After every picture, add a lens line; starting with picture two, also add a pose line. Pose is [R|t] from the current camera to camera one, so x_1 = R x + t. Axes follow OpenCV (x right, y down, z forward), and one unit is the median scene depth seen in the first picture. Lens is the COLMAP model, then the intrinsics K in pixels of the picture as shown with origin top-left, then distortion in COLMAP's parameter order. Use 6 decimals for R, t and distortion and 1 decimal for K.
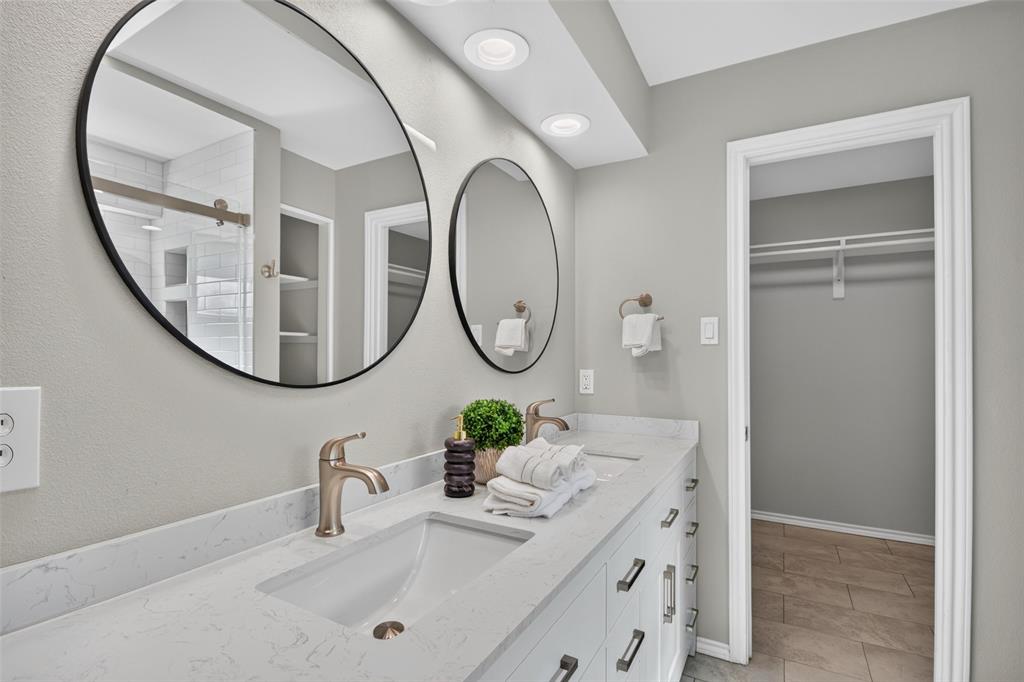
lens RADIAL K [[487.3, 0, 512.4], [0, 487.3, 350.3], [0, 0, 1]] dist [-0.004311, -0.000590]
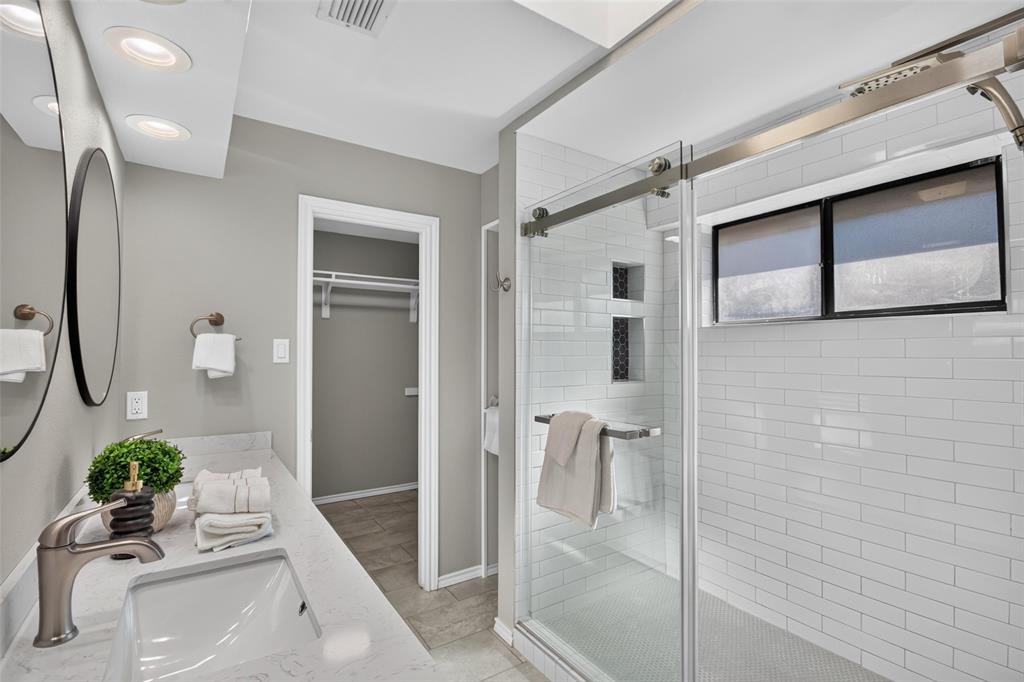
lens RADIAL K [[477.5, 0, 512.0], [0, 477.5, 341.0], [0, 0, 1]] dist [0.000261, 0.000436]
pose [[0.458635, 0.021533, 0.888364, -0.352426], [-0.008995, 0.999768, -0.019589, -0.047467], [-0.888579, 0.000994, 0.458722, -0.002162]]
